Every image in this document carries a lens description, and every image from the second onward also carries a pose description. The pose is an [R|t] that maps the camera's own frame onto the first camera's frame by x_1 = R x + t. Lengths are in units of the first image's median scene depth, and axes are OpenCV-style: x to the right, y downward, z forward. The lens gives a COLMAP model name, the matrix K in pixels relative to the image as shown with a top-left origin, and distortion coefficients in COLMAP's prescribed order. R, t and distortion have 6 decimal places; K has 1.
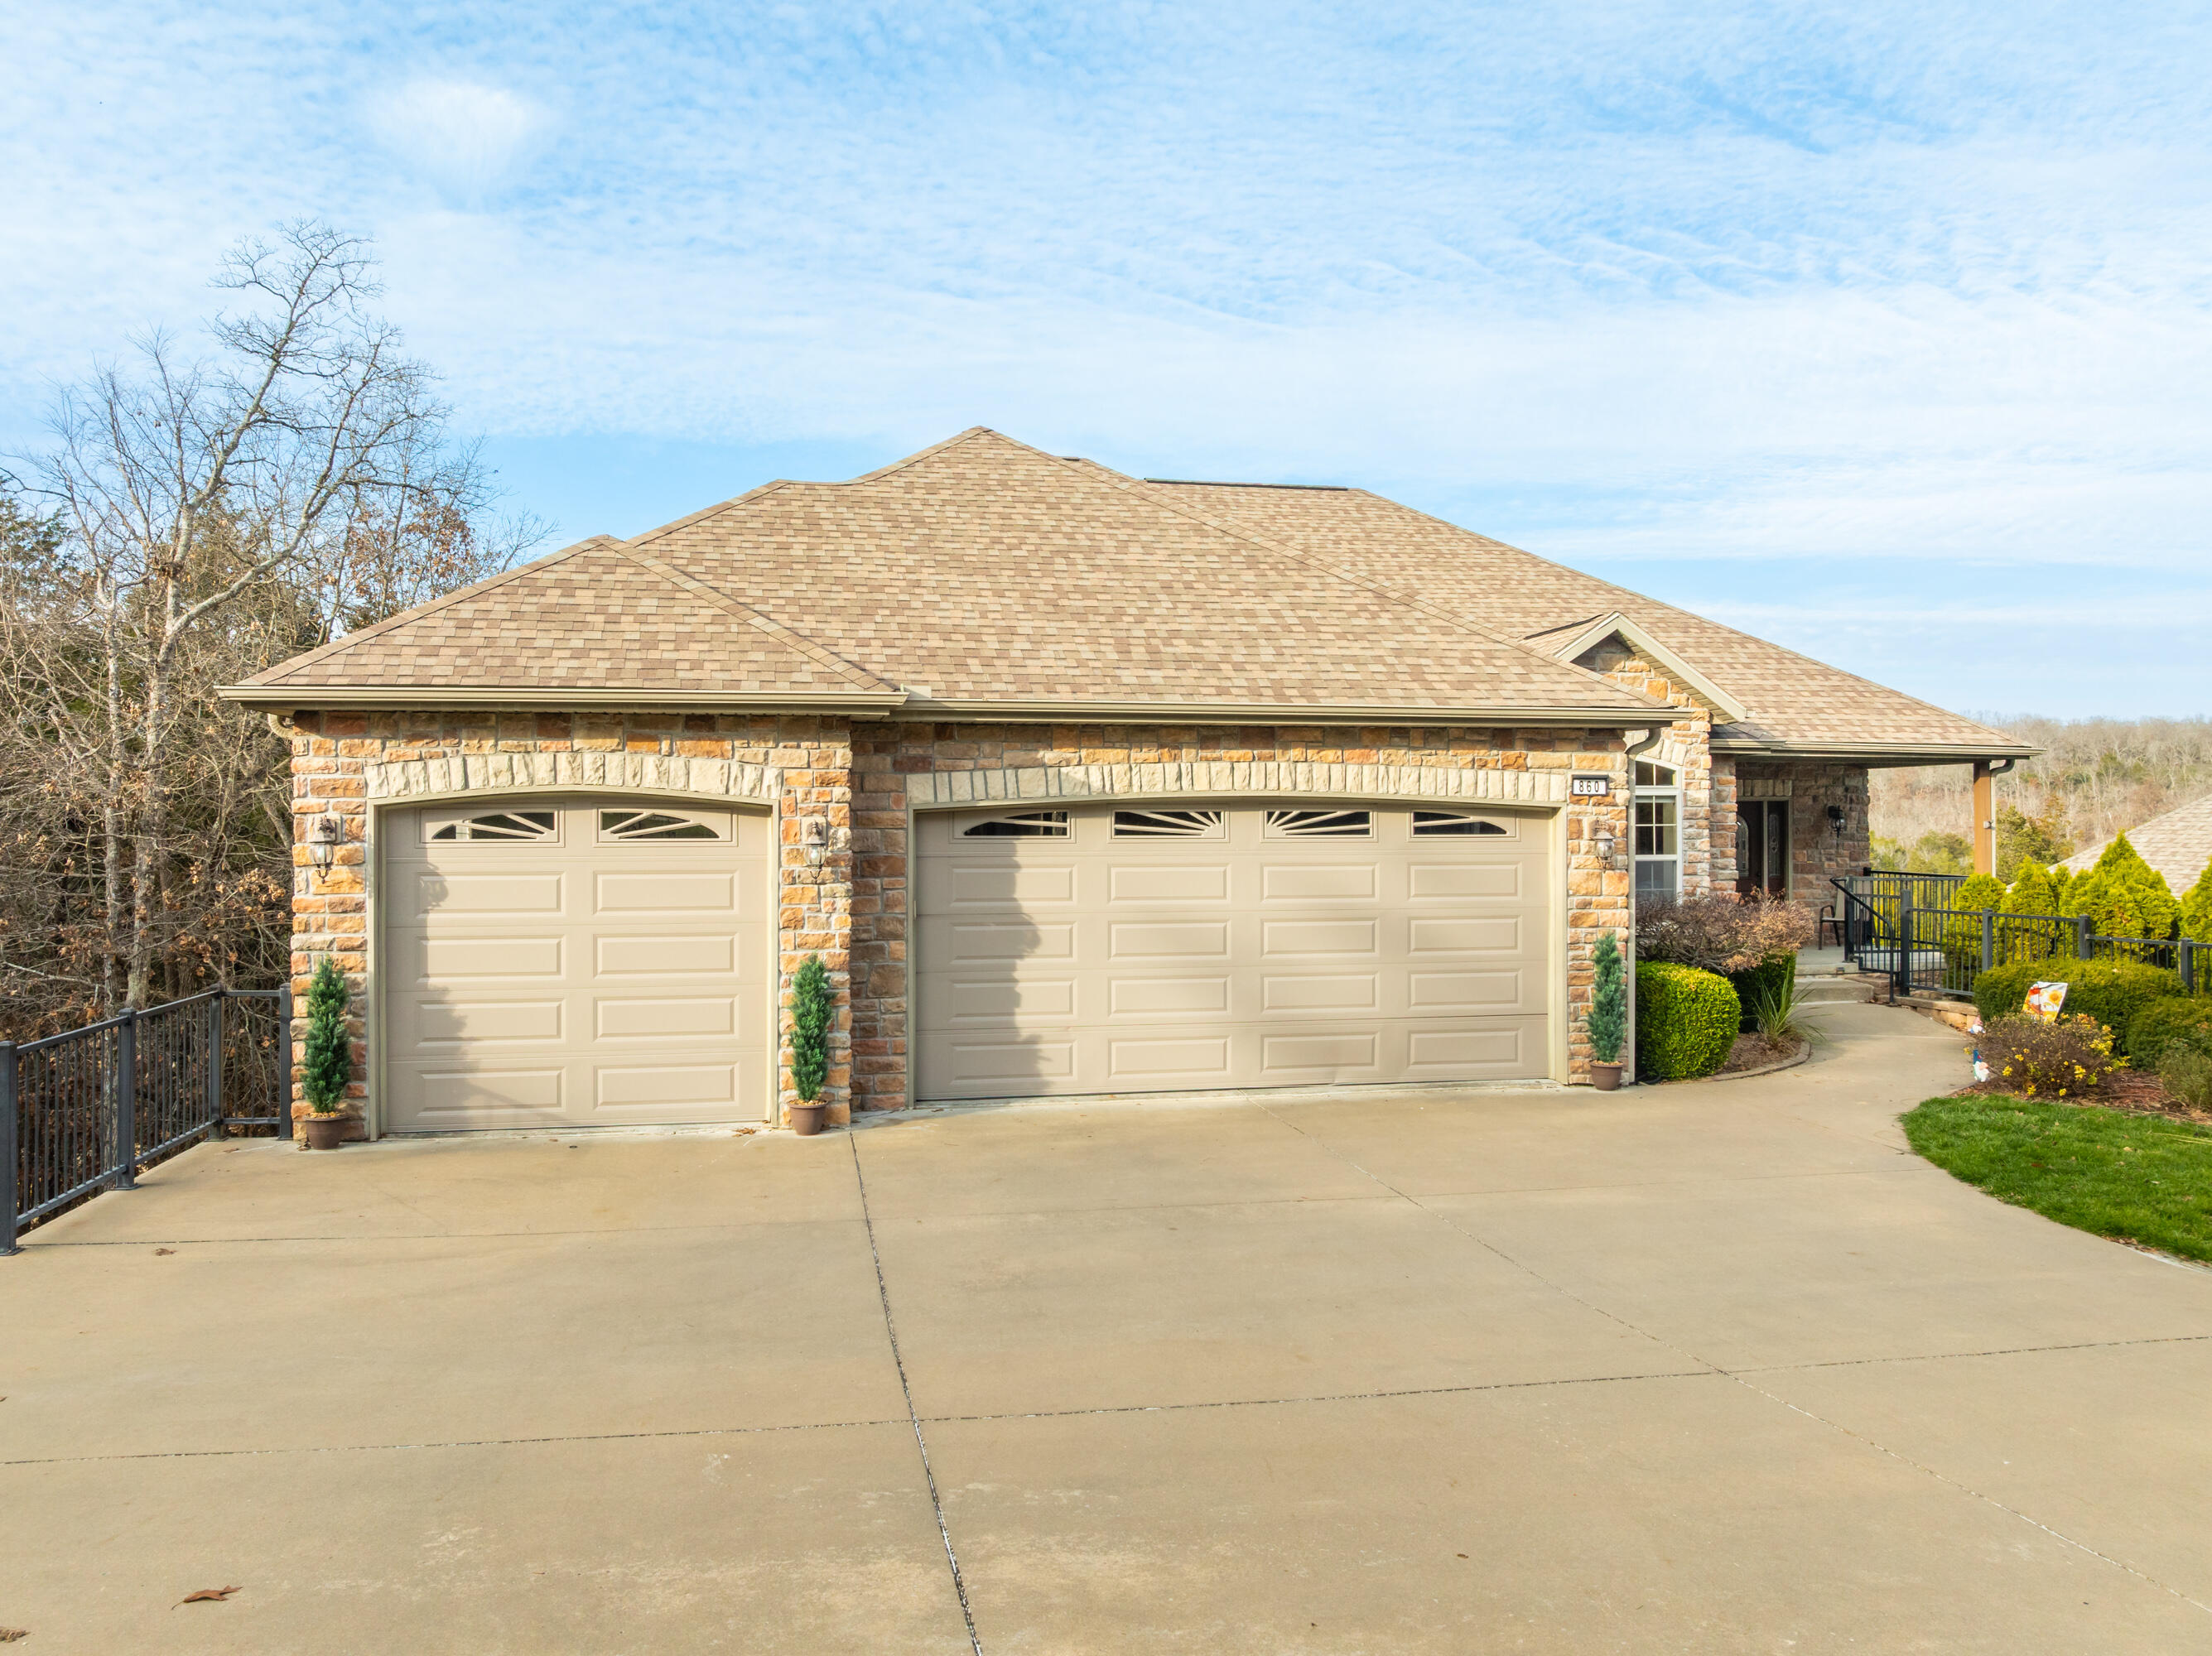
lens RADIAL K [[1564.0, 0, 1066.1], [0, 1564.0, 838.3], [0, 0, 1]] dist [-0.057320, 0.029473]
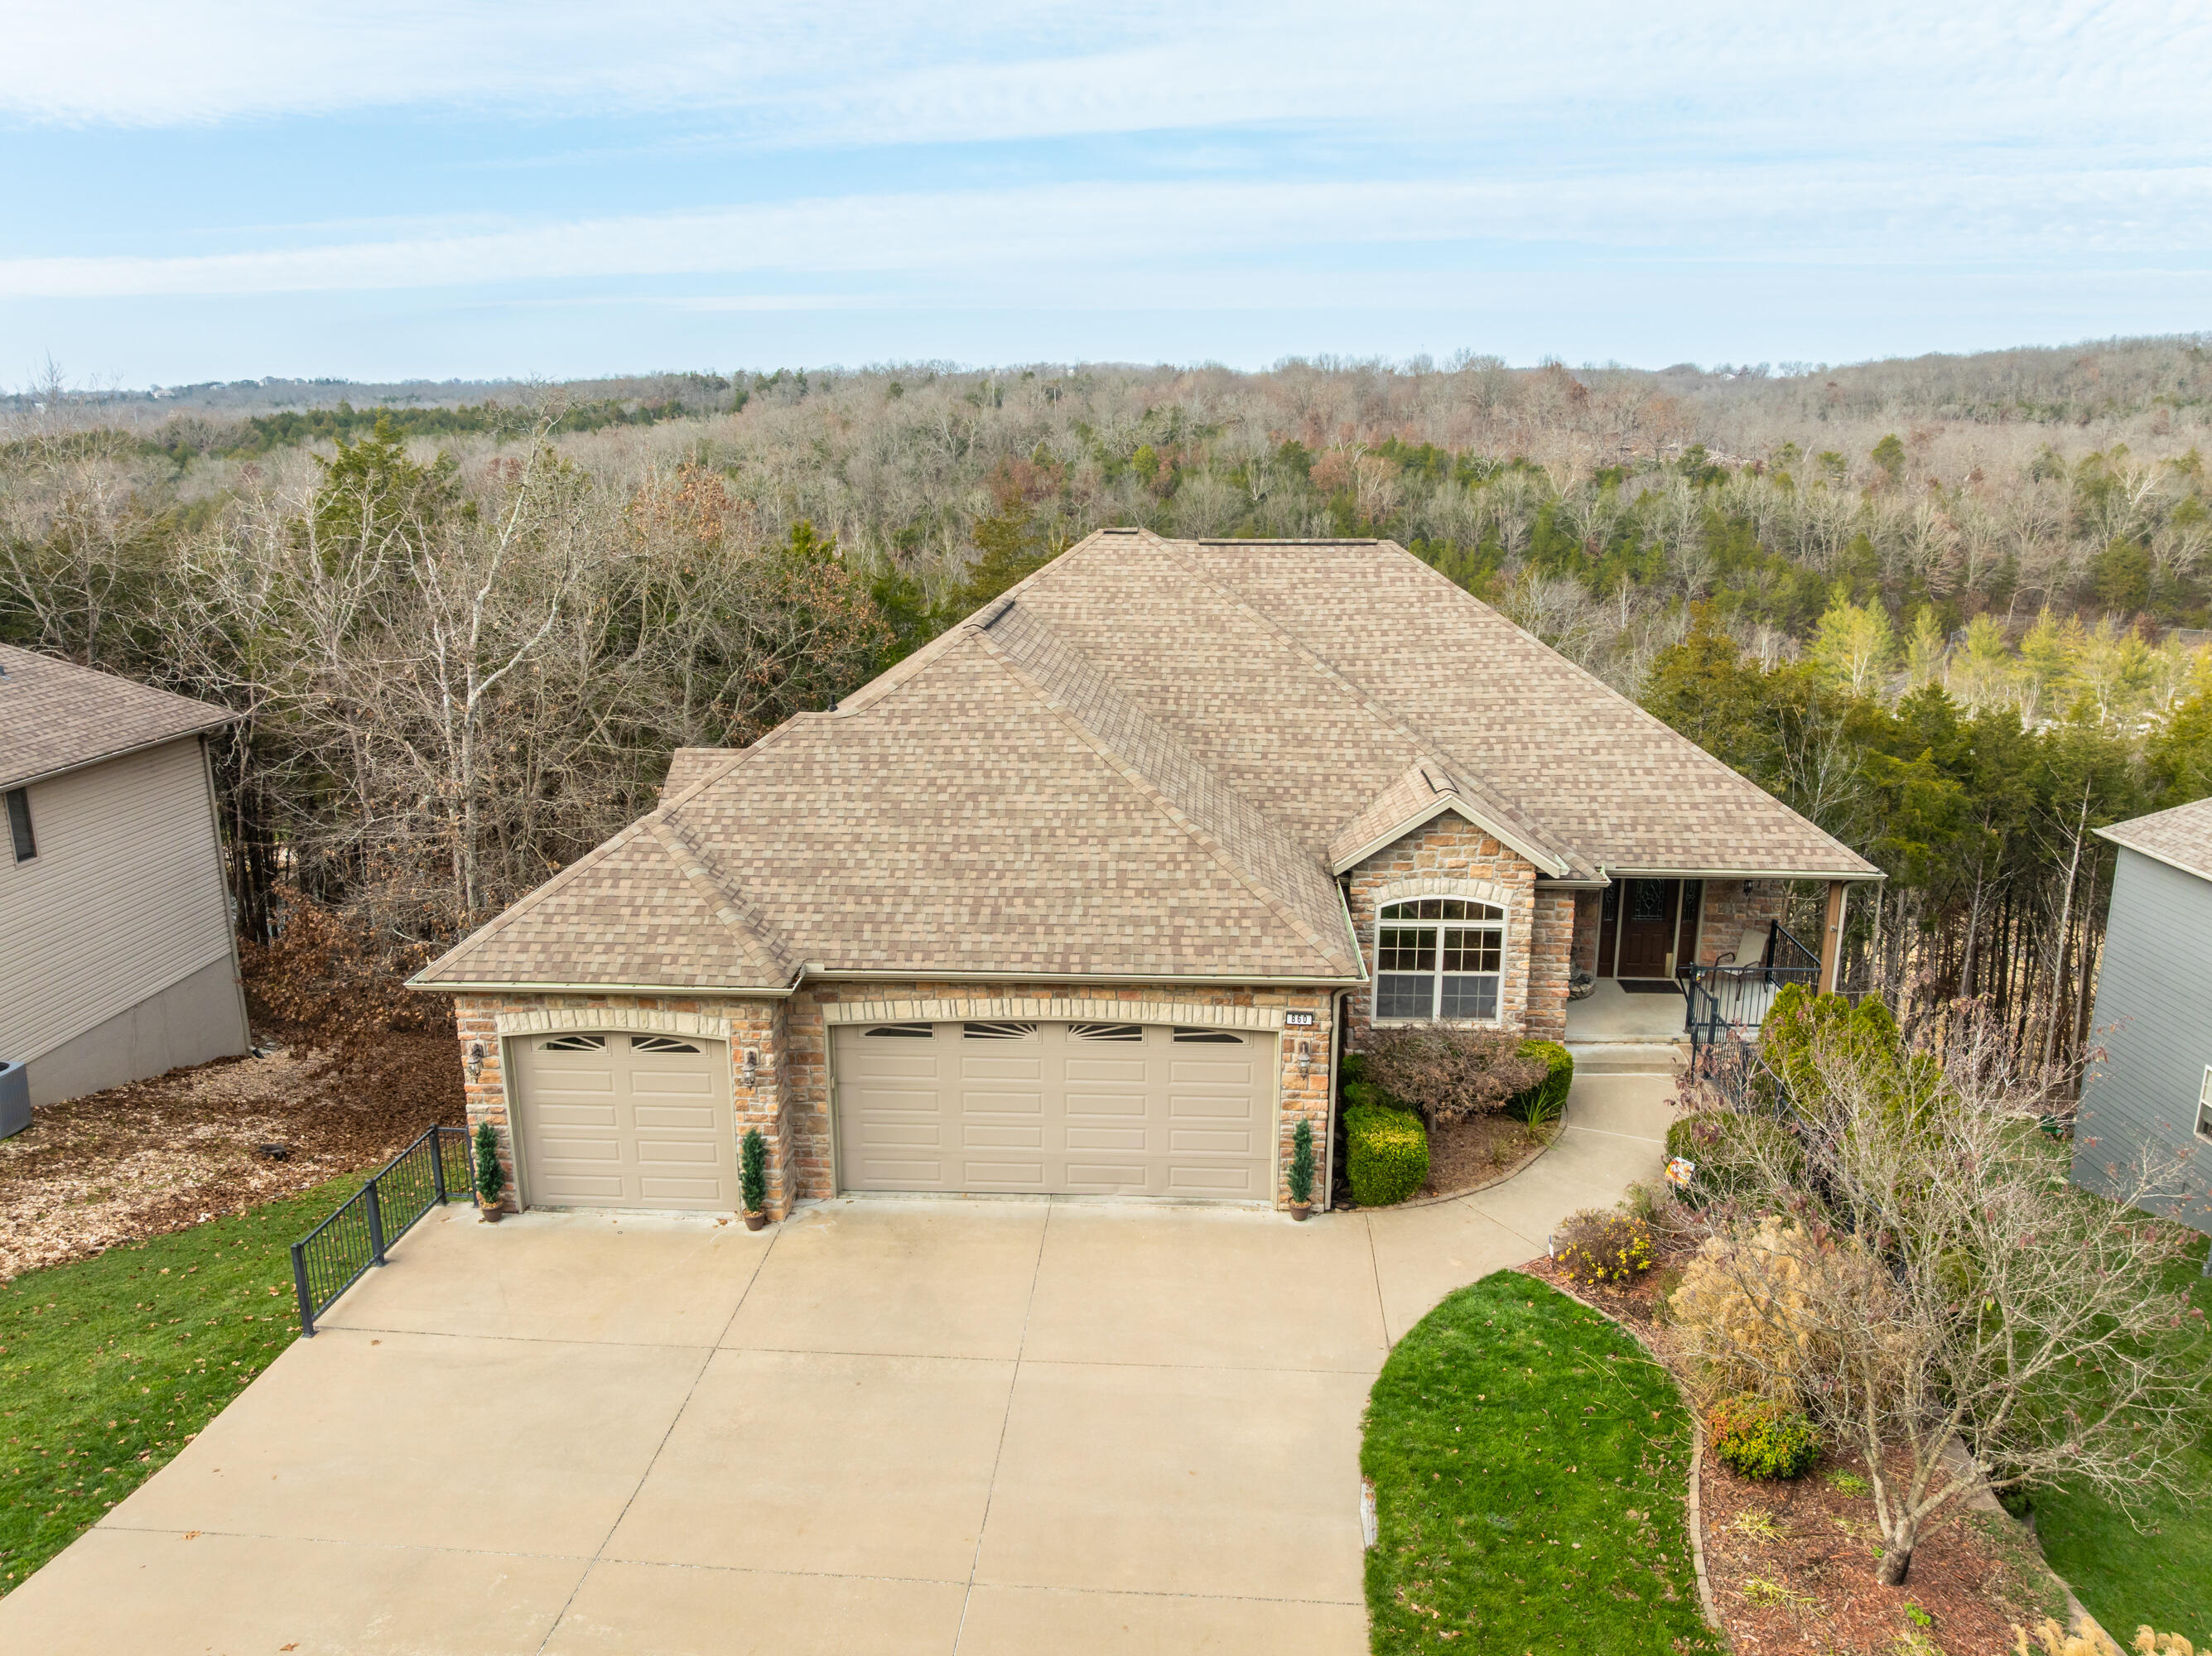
lens RADIAL K [[1564.0, 0, 1109.4], [0, 1564.0, 829.4], [0, 0, 1]] dist [-0.057320, 0.029473]
pose [[0.971672, 0.060889, -0.228354, 0.519503], [-0.002460, 0.968794, 0.247855, -0.593845], [0.236319, -0.240272, 0.941500, -0.358985]]
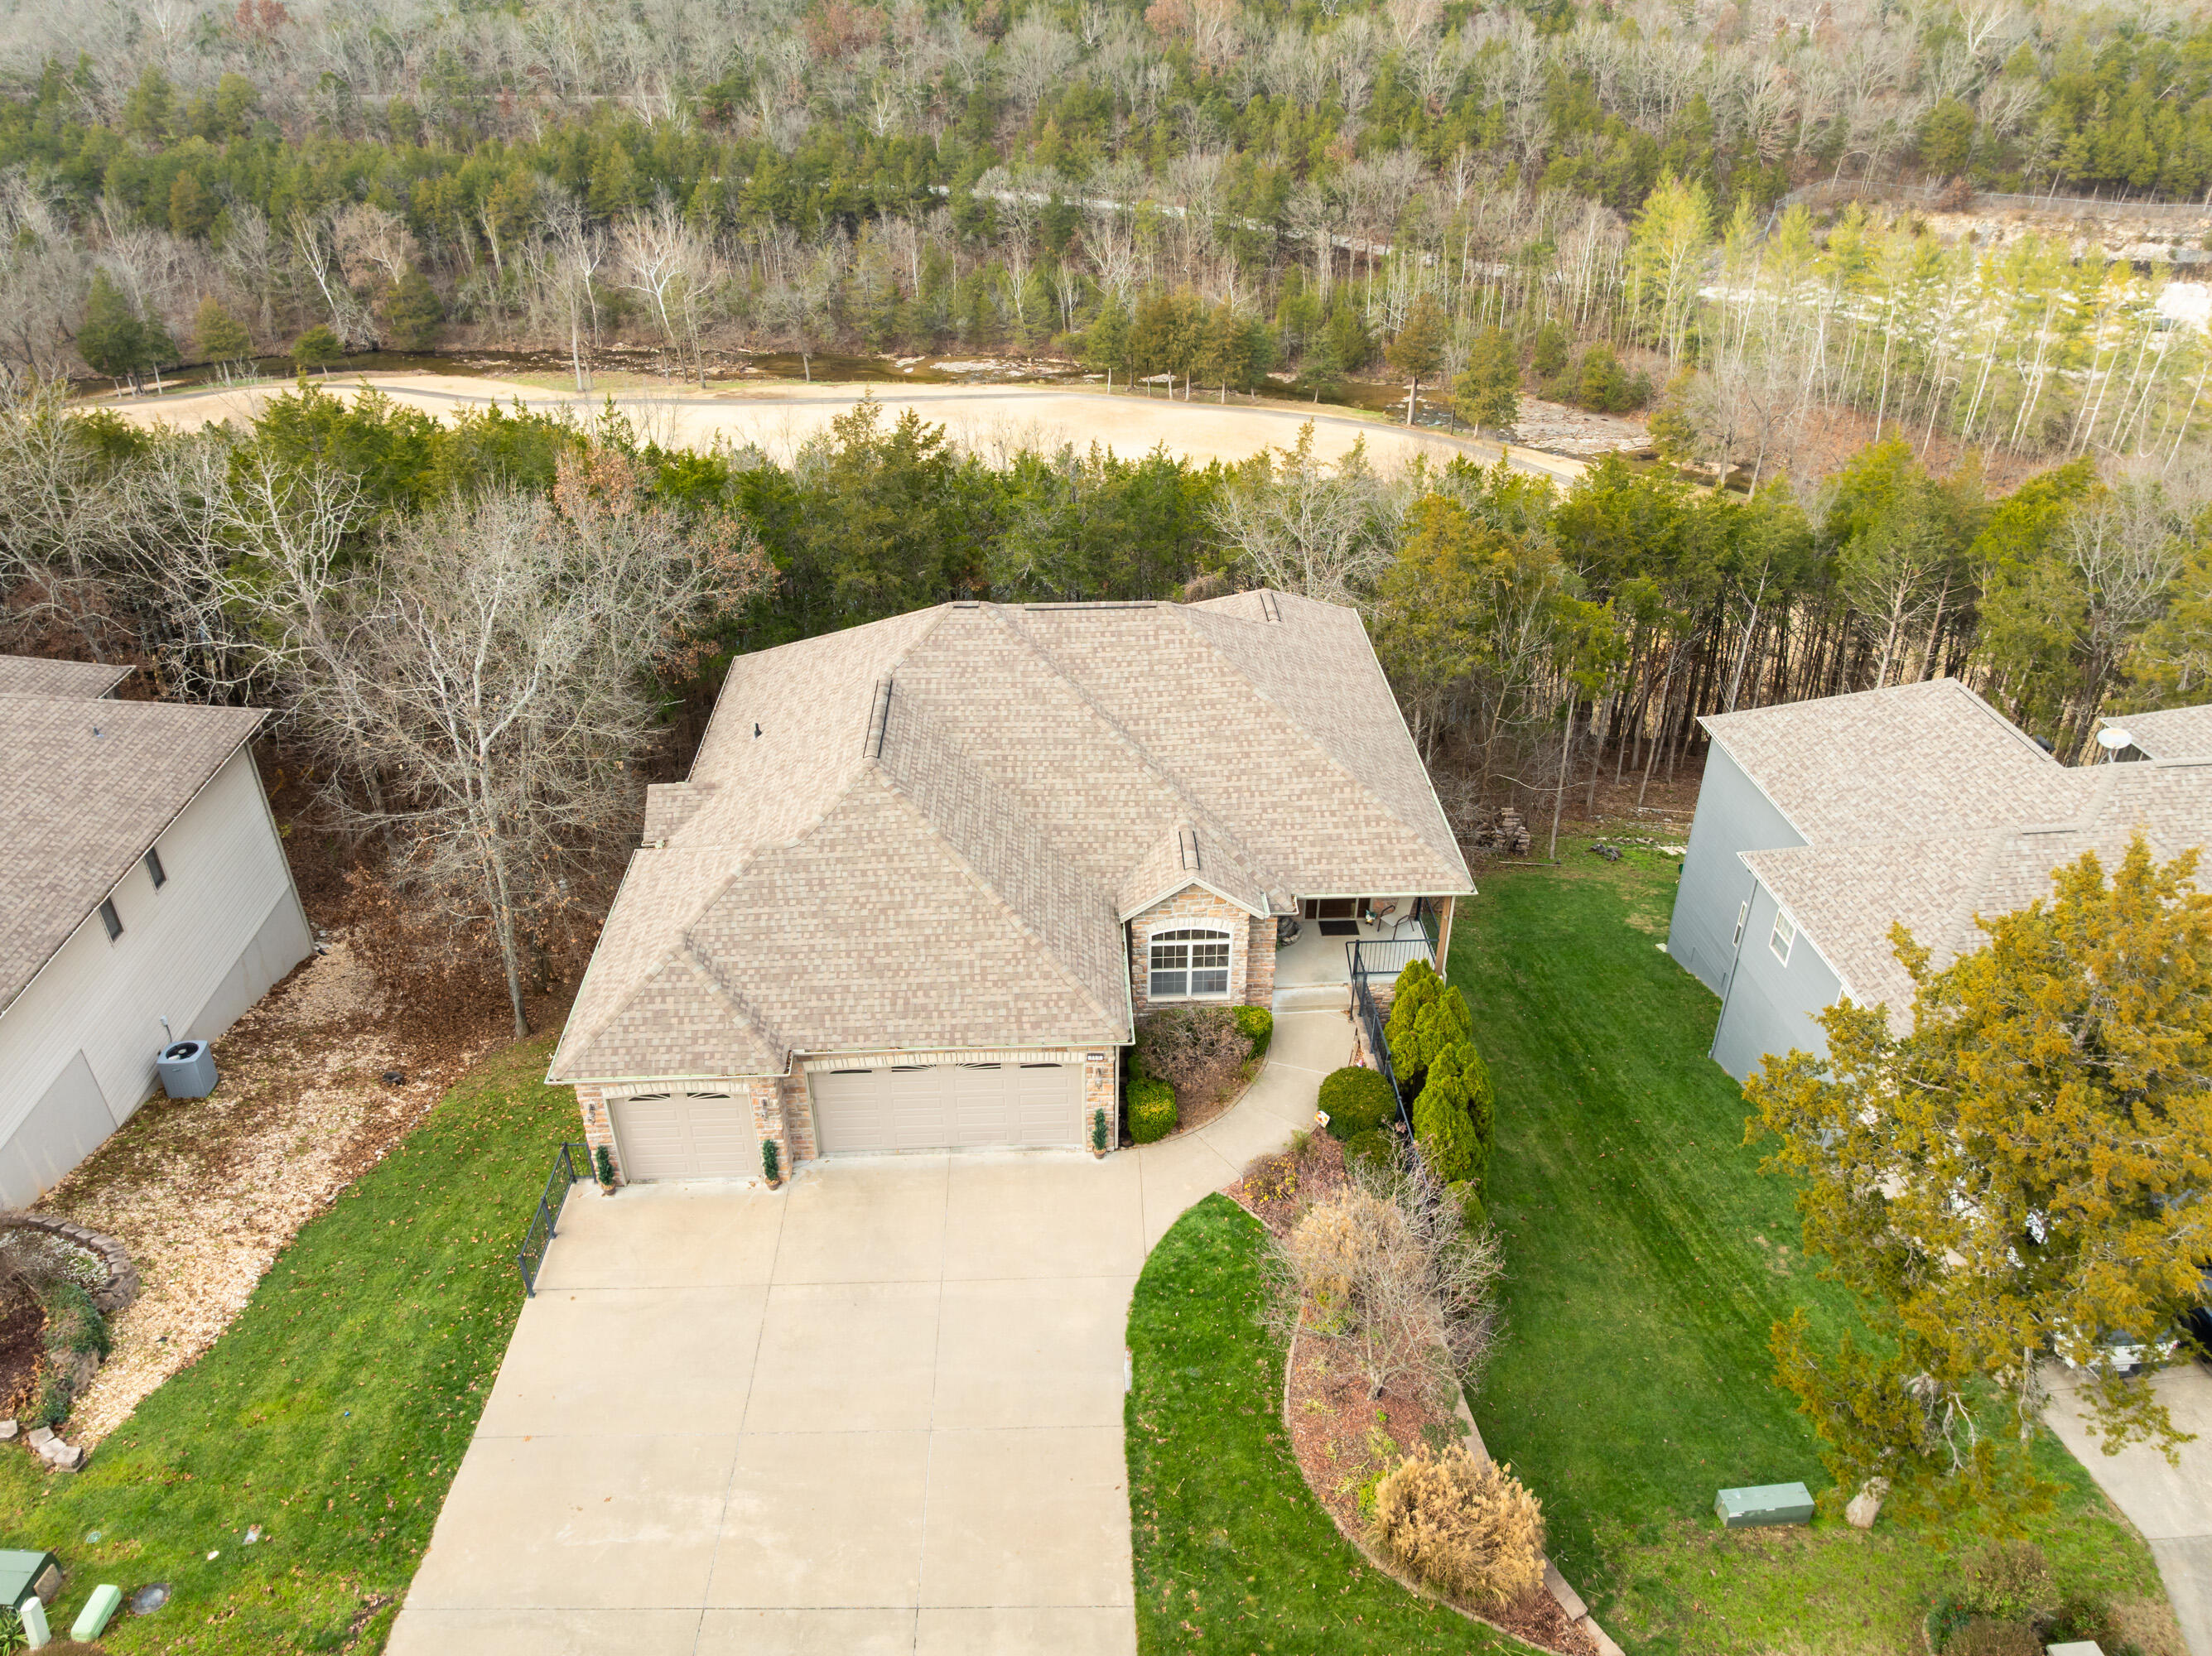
lens RADIAL K [[1564.0, 0, 1114.5], [0, 1564.0, 824.2], [0, 0, 1]] dist [-0.057320, 0.029473]
pose [[0.990871, 0.075552, -0.111656, 0.648505], [-0.005559, 0.850405, 0.526098, -1.691958], [0.134701, -0.520675, 0.843062, -0.860211]]
